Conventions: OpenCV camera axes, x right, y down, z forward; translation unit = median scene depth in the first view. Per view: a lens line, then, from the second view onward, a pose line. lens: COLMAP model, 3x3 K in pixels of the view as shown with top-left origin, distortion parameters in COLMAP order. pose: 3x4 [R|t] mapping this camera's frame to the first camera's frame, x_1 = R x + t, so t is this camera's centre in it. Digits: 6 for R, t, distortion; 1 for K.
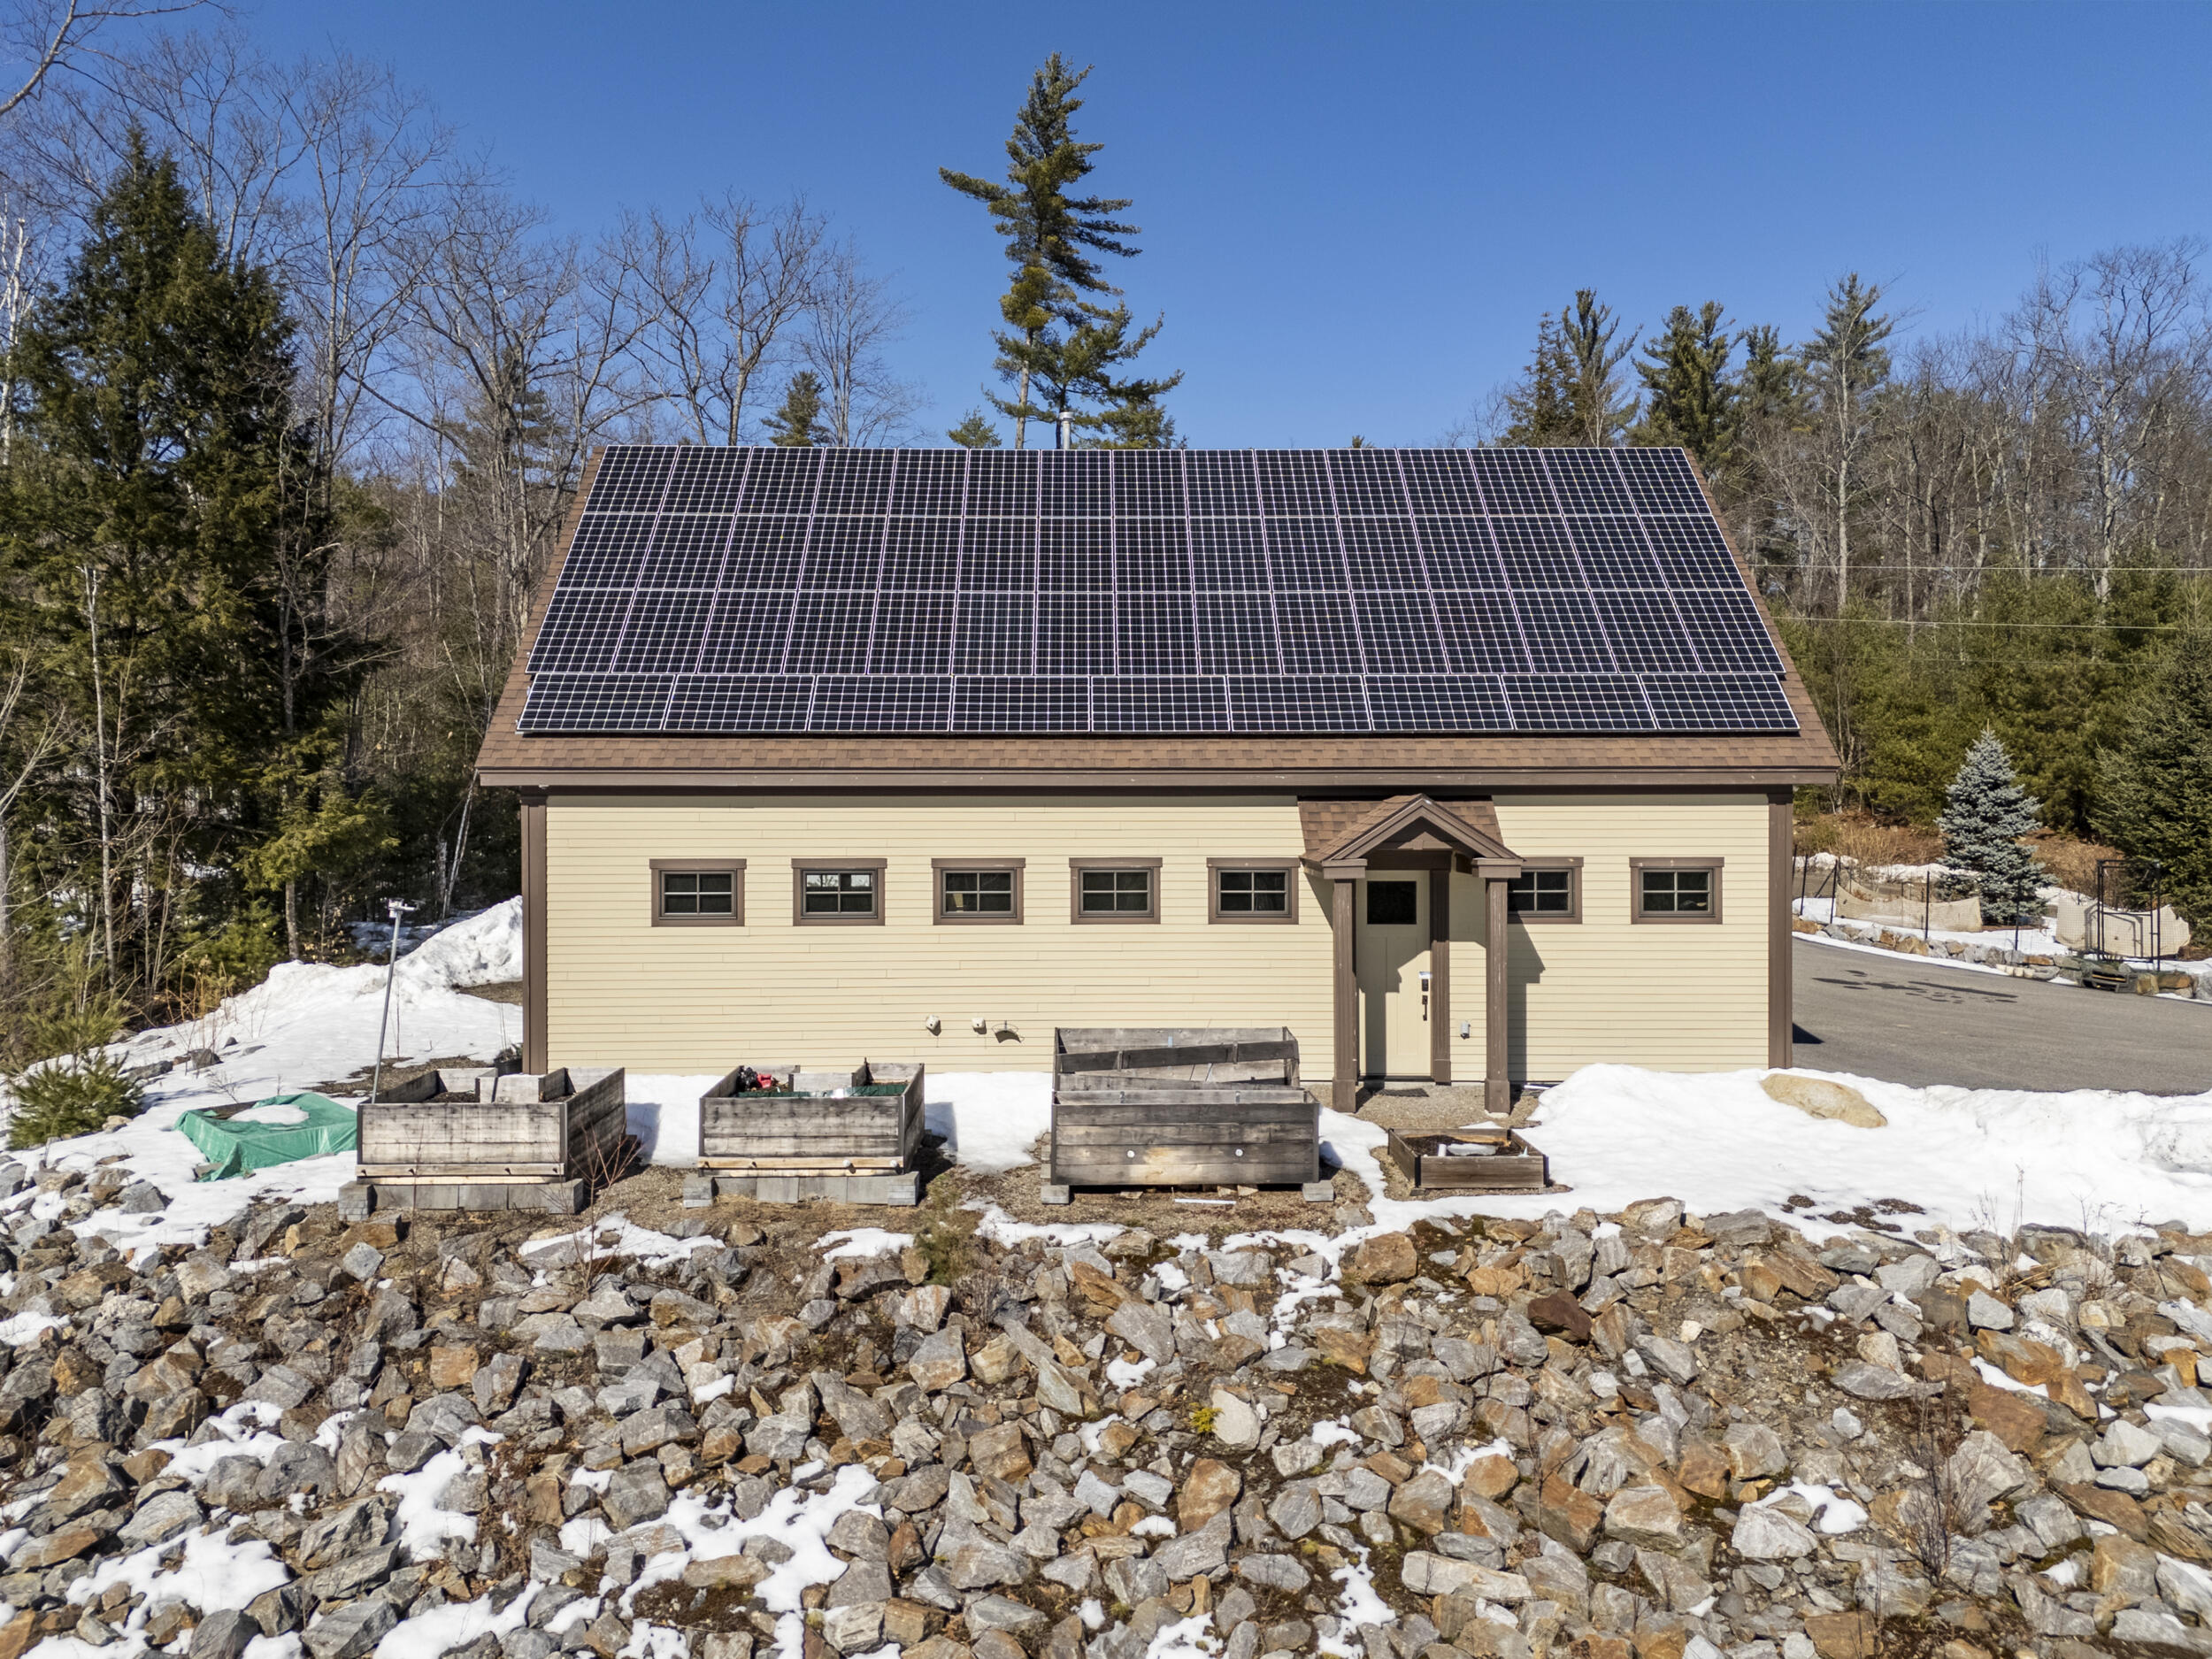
lens RADIAL K [[1632.2, 0, 1106.0], [0, 1632.2, 829.5], [0, 0, 1]] dist [0.085967, -0.078113]
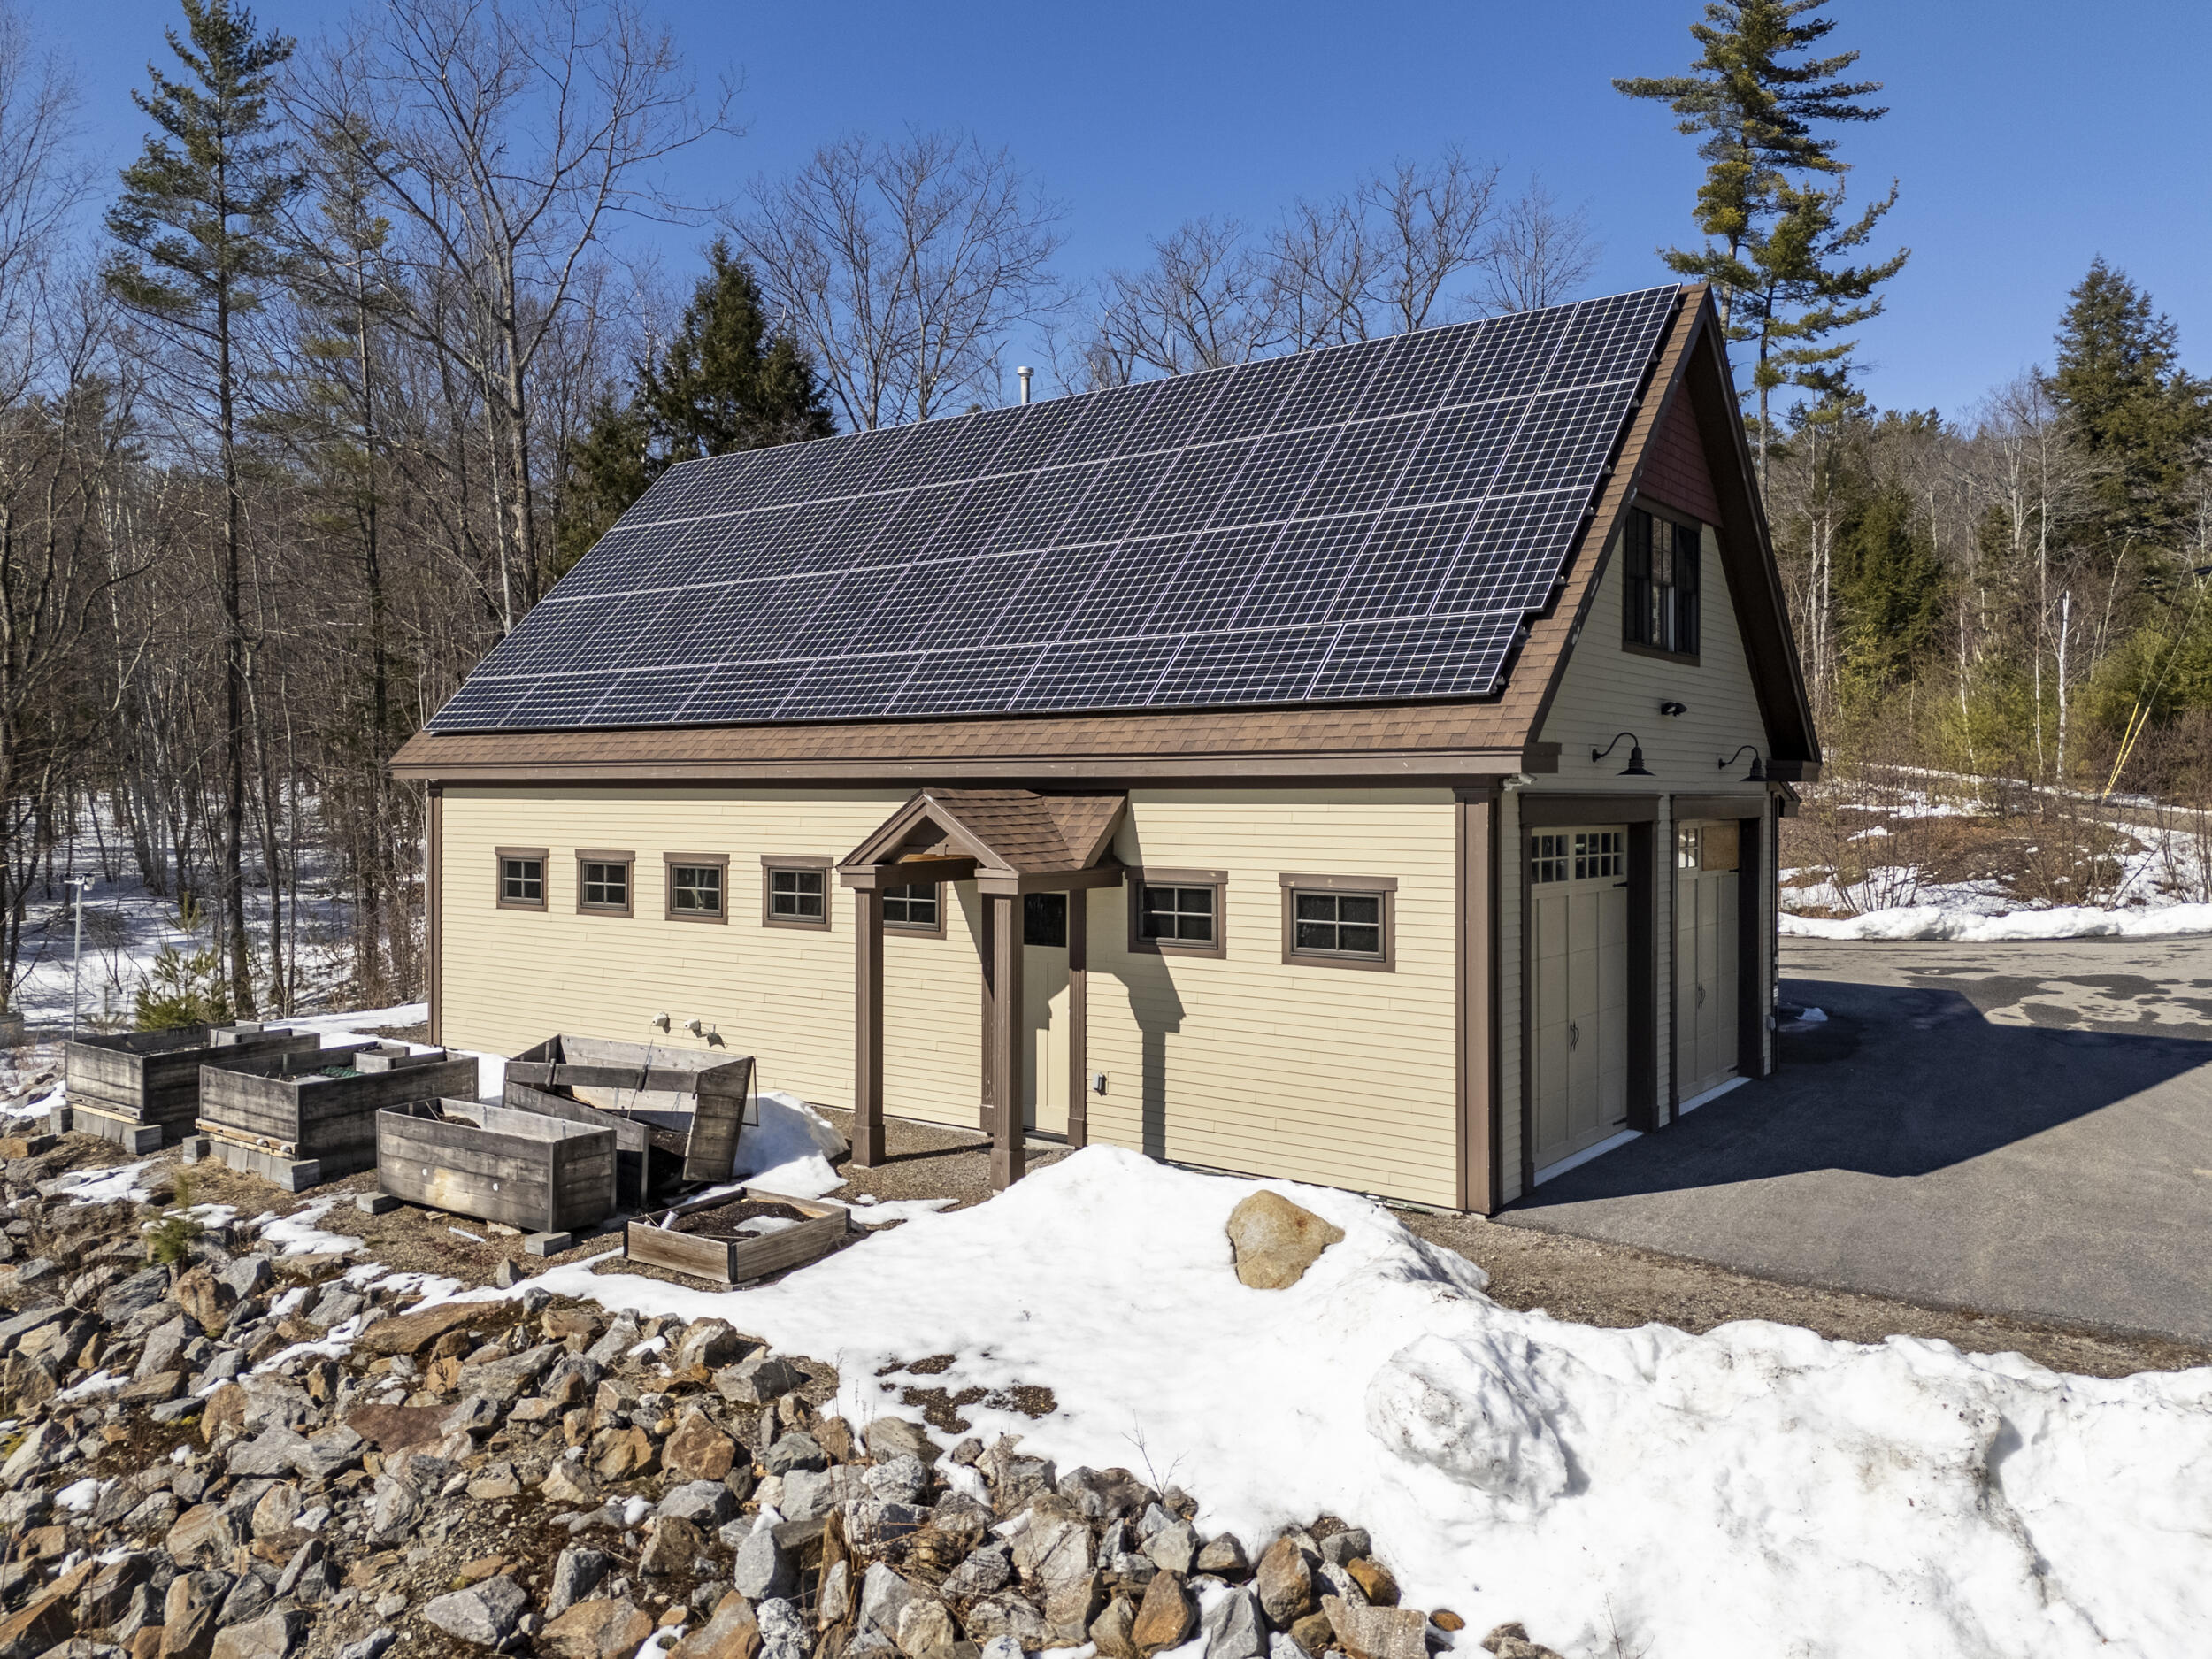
lens RADIAL K [[1638.1, 0, 1101.4], [0, 1638.1, 803.4], [0, 0, 1]] dist [0.087281, -0.089838]
pose [[0.796567, 0.006362, -0.604517, 0.698308], [-0.009380, 0.999954, -0.001836, -0.012332], [0.604478, 0.007133, 0.796590, 0.364938]]
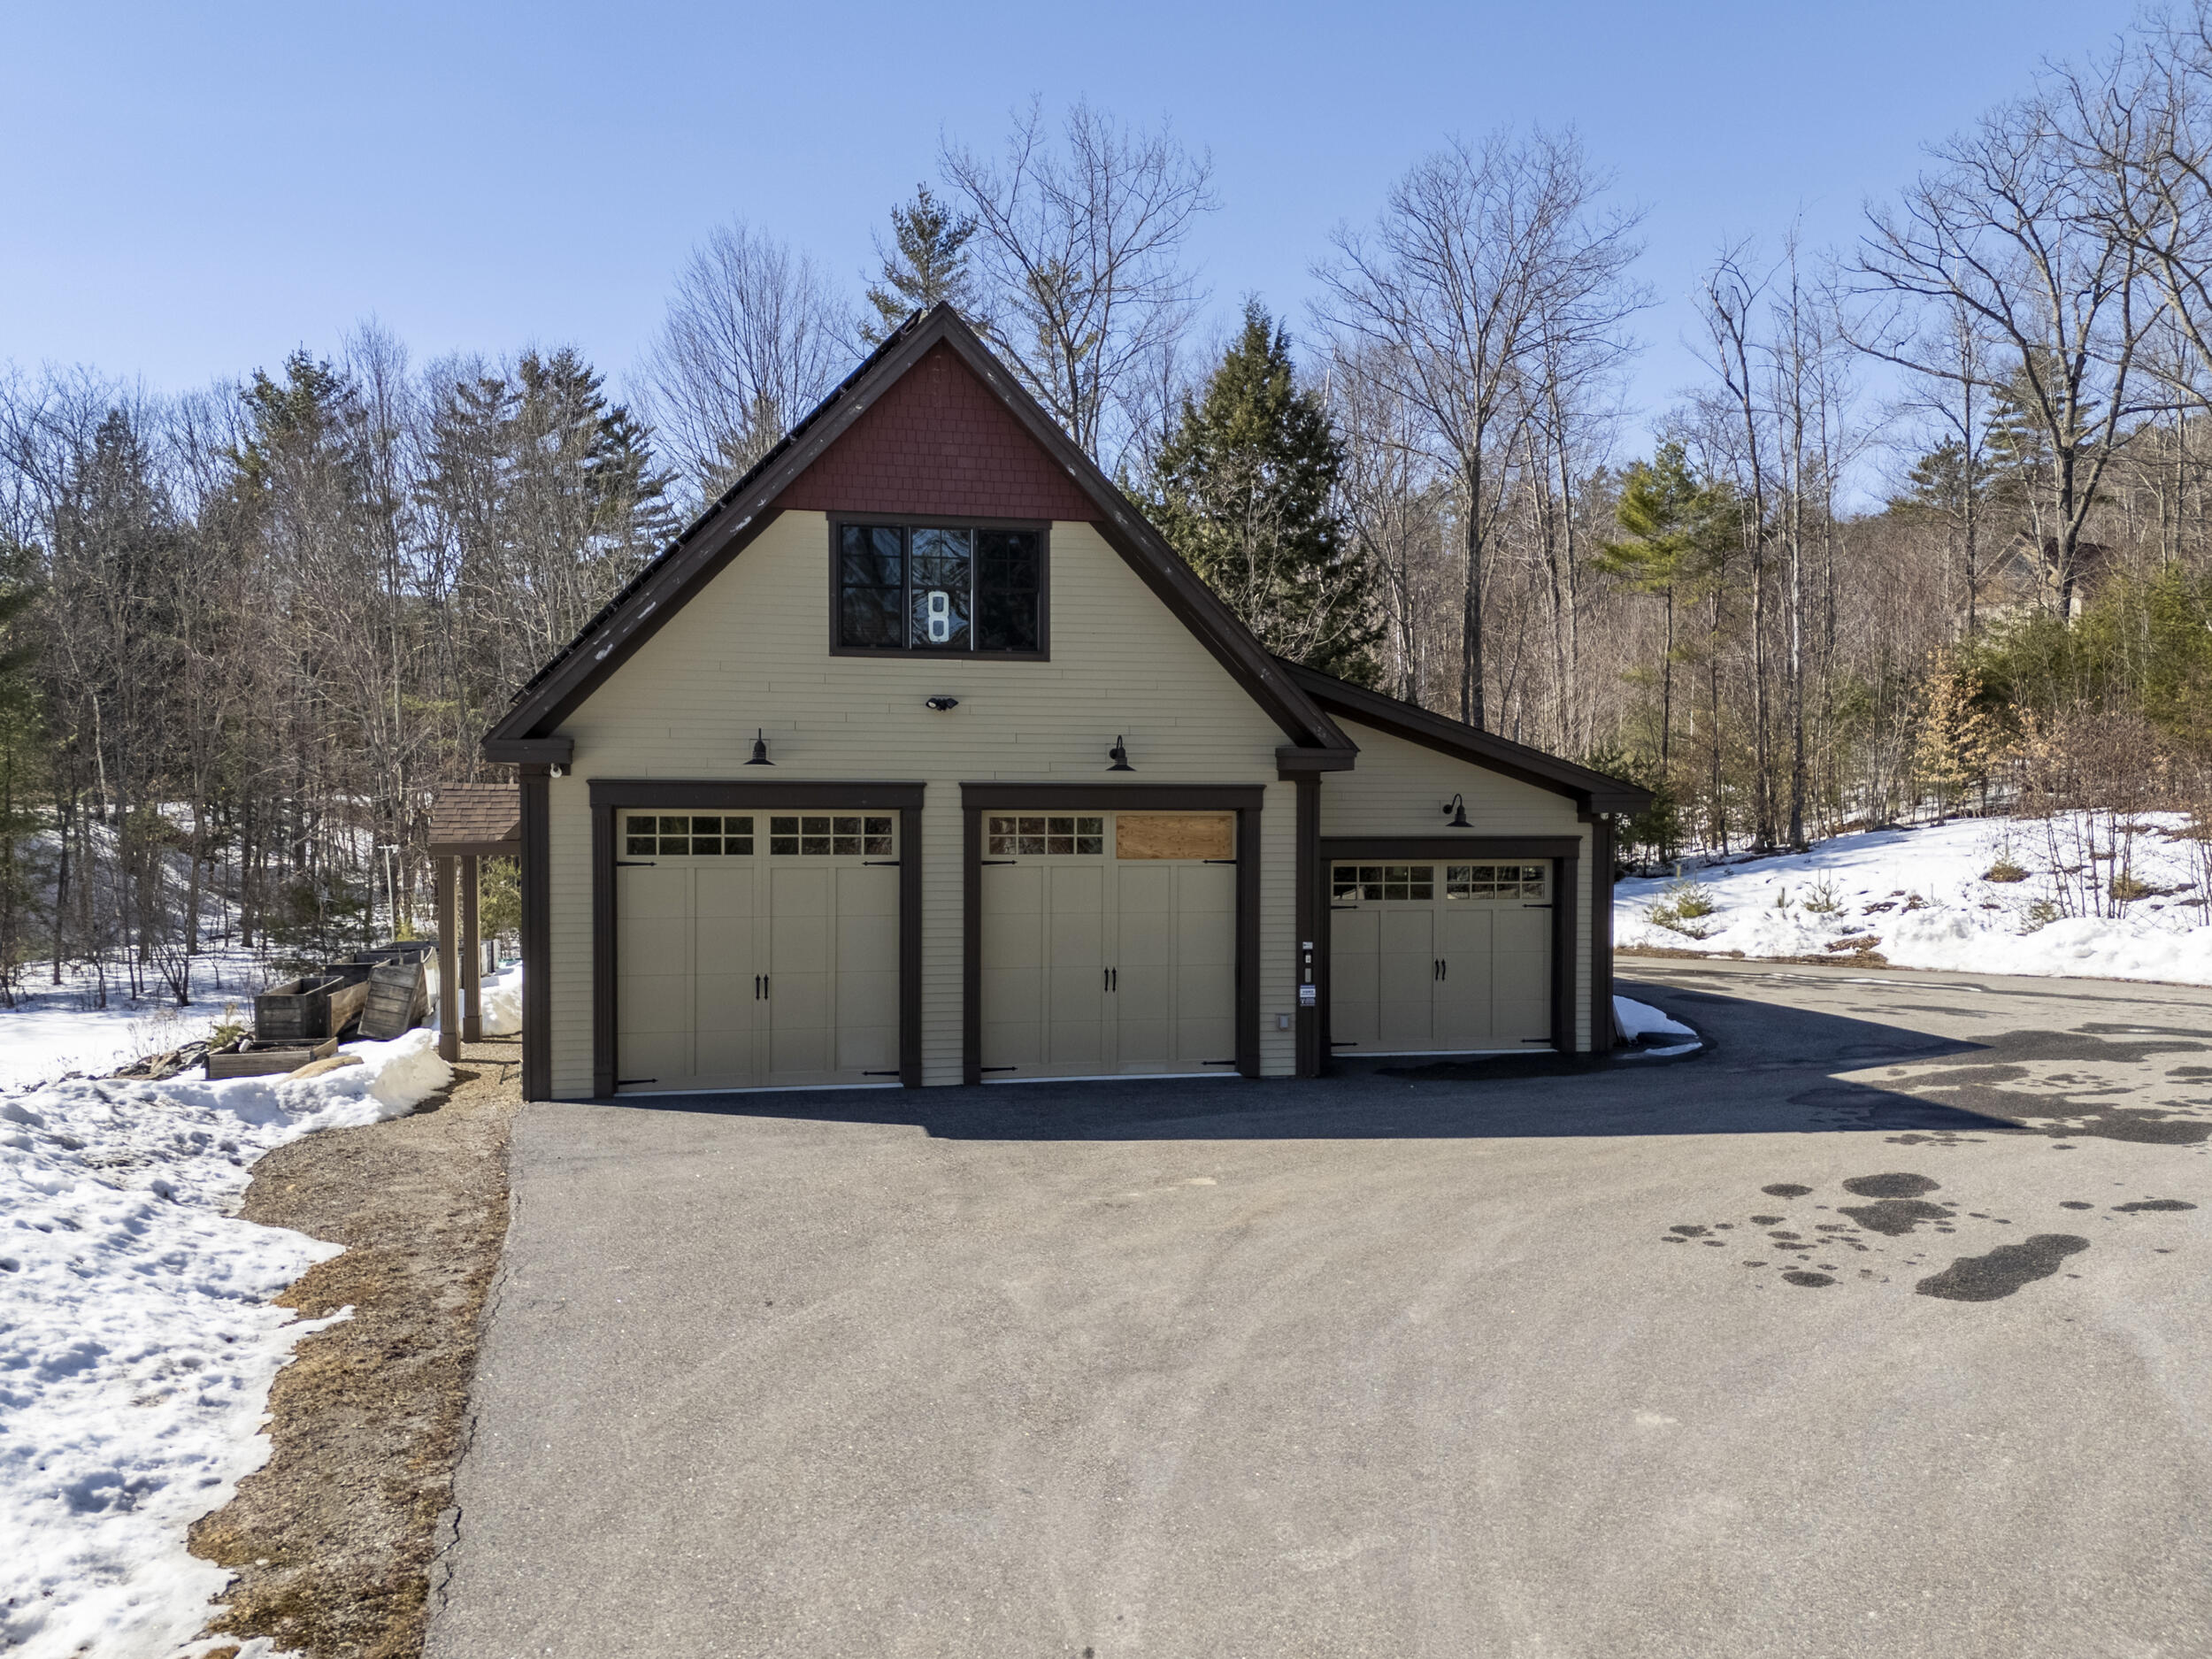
lens RADIAL K [[1633.1, 0, 1084.1], [0, 1633.1, 879.5], [0, 0, 1]] dist [0.093476, -0.097952]
pose [[0.173545, 0.042486, -0.983909, 1.337779], [-0.012418, 0.999084, 0.040951, -0.005761], [0.984748, 0.005112, 0.173913, 1.142803]]
